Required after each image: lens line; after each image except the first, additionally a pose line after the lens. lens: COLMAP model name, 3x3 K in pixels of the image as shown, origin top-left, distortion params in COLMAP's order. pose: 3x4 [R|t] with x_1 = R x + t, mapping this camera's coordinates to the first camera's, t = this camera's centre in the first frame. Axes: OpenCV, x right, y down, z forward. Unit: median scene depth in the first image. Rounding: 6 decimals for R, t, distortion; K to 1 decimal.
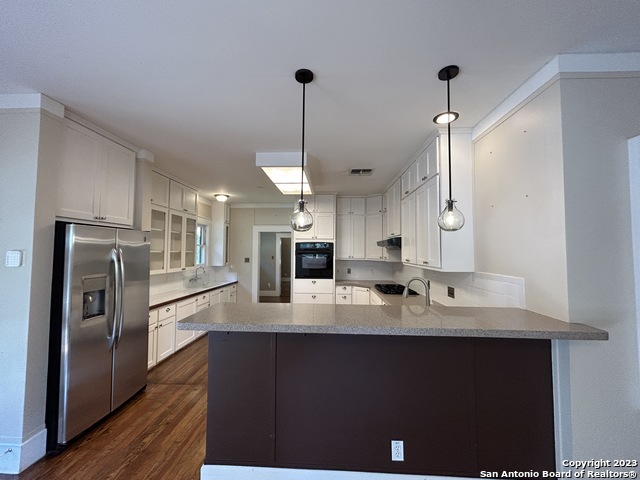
lens RADIAL K [[260.0, 0, 320.0], [0, 260.0, 240.0], [0, 0, 1]] dist [0.000049, -0.000201]
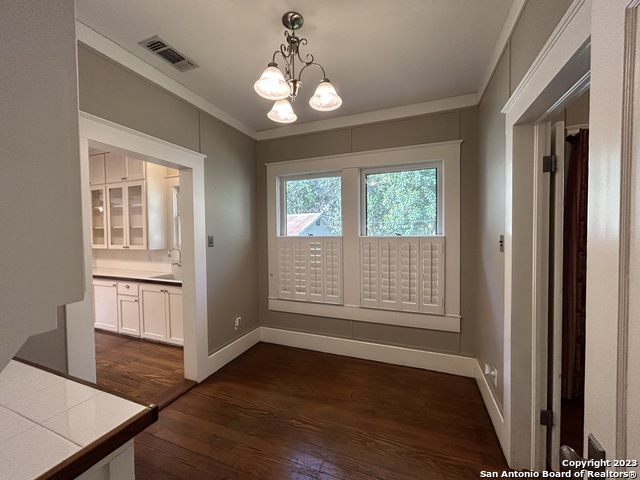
lens RADIAL K [[258.0, 0, 320.0], [0, 258.0, 240.0], [0, 0, 1]] dist [0.000404, 0.000254]
pose [[-0.321473, 0.023163, -0.946635, 0.081081], [0.050170, 0.998713, 0.007400, 0.108705], [0.945589, -0.045114, -0.322222, 1.805812]]
